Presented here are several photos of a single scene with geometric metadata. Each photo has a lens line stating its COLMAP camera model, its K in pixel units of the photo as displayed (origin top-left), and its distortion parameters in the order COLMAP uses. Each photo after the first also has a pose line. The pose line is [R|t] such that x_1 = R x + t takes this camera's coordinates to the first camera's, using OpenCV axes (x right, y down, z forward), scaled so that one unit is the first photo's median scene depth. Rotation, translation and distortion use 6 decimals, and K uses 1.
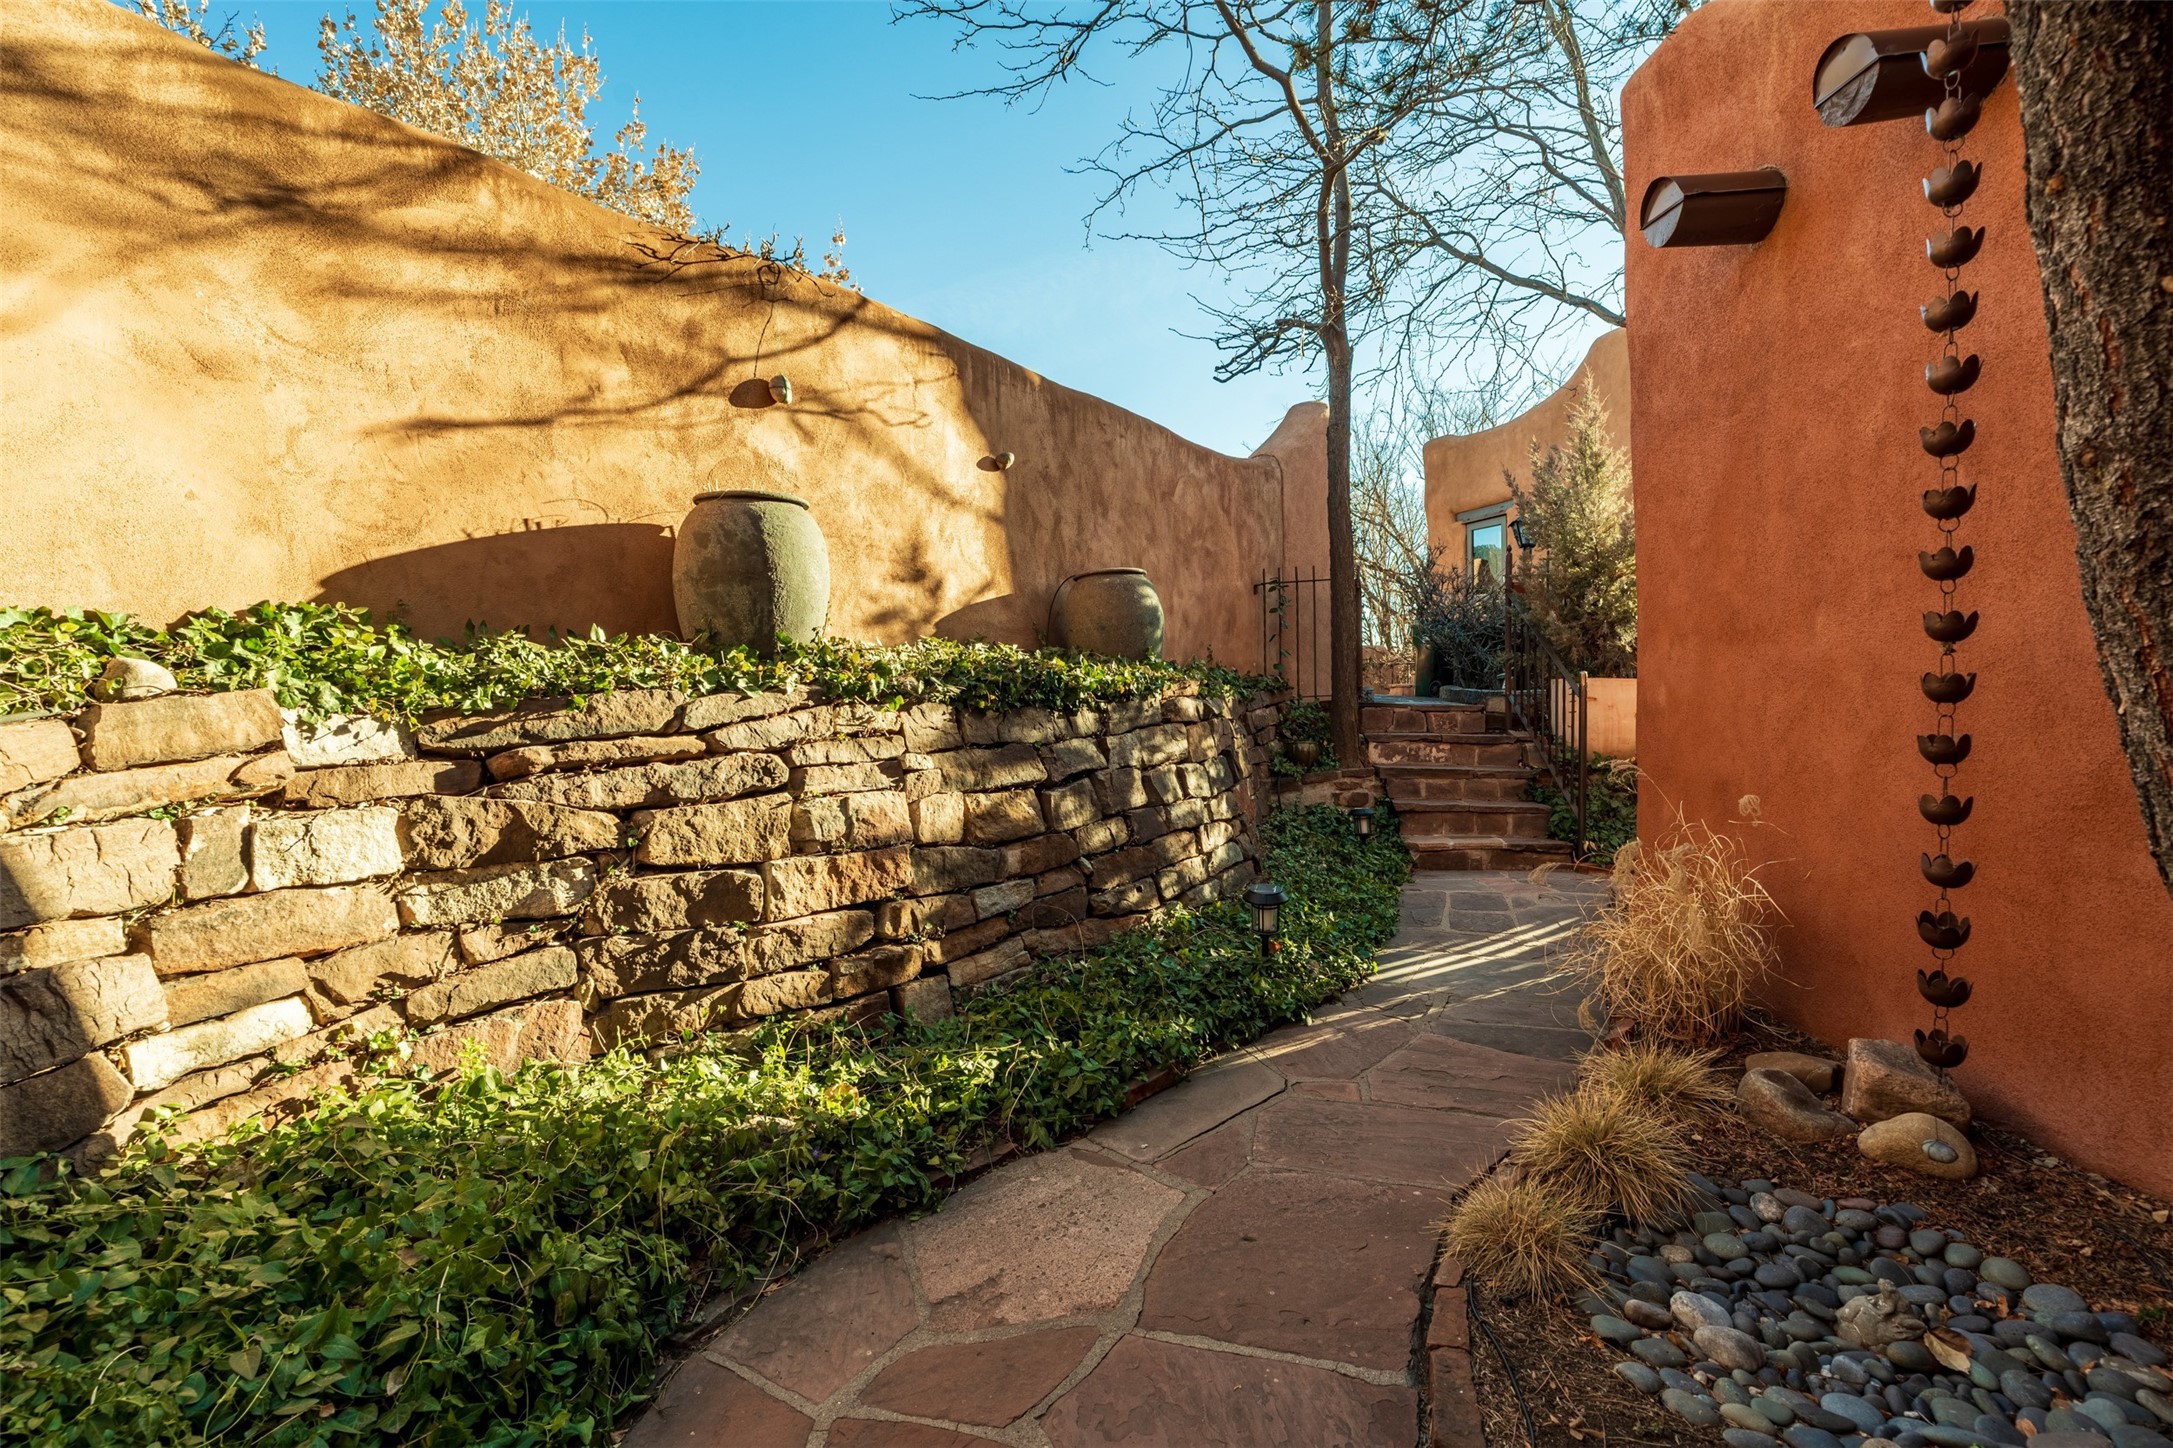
lens RADIAL K [[1023.3, 0, 1085.2], [0, 1023.3, 711.6], [0, 0, 1]] dist [-0.002761, 0.001163]
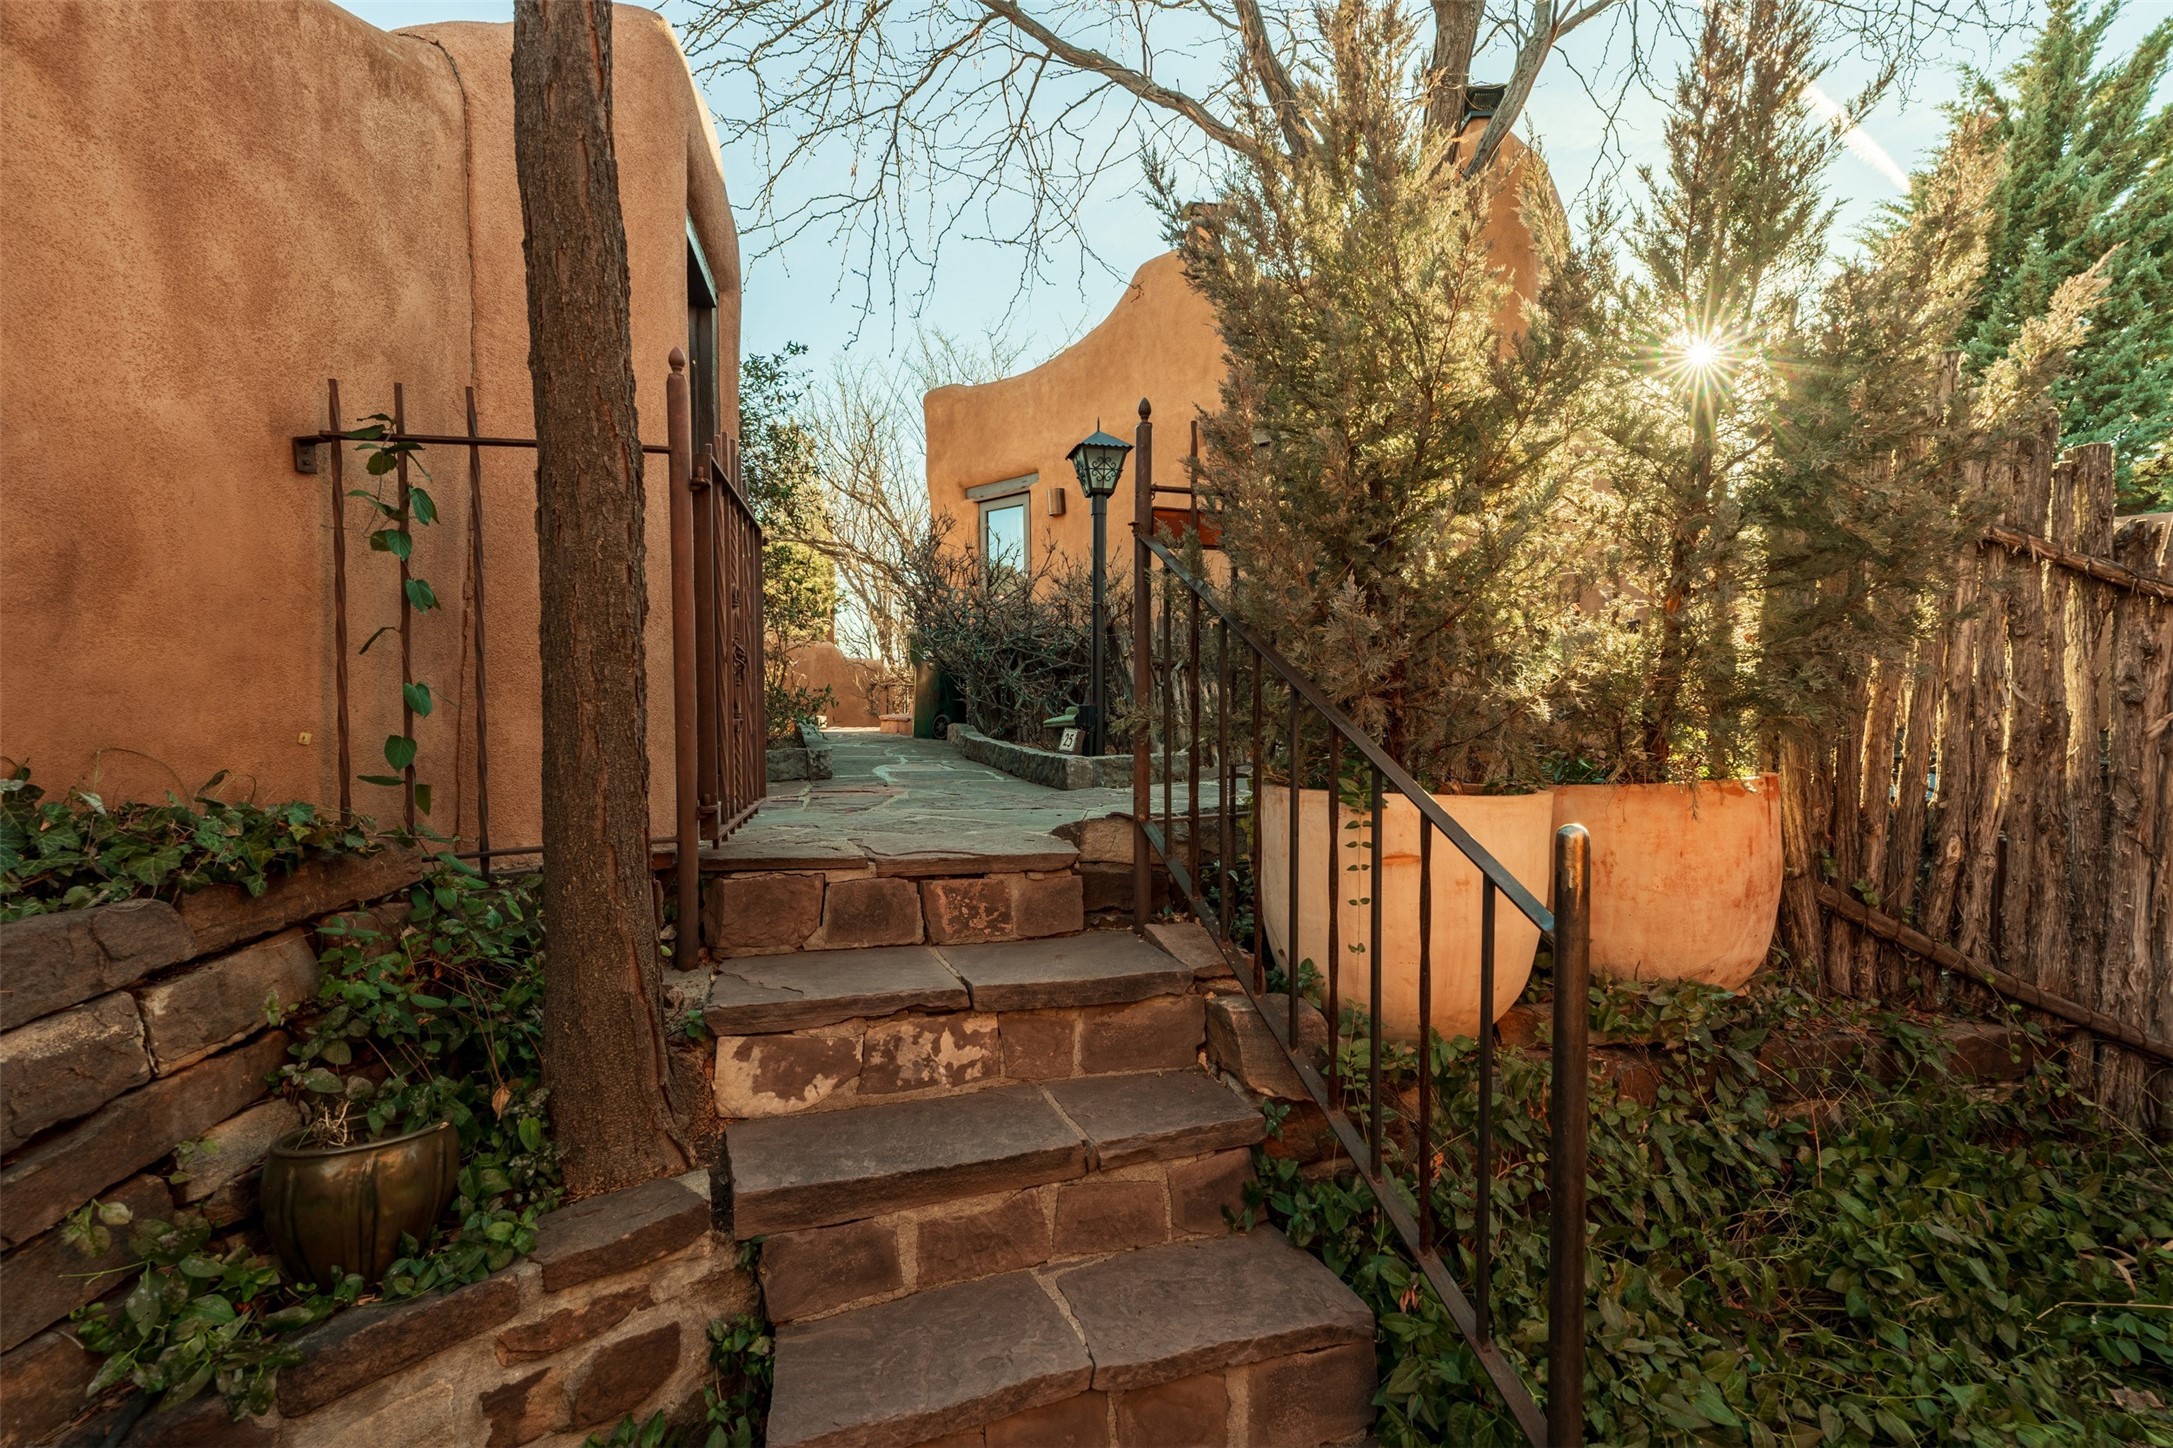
lens RADIAL K [[1023.3, 0, 1085.2], [0, 1023.3, 711.6], [0, 0, 1]] dist [-0.002761, 0.001163]
pose [[0.890886, -0.001231, 0.454226, 0.138645], [0.006432, 0.999930, -0.009906, -0.030421], [-0.454182, 0.011747, 0.890831, 0.410154]]
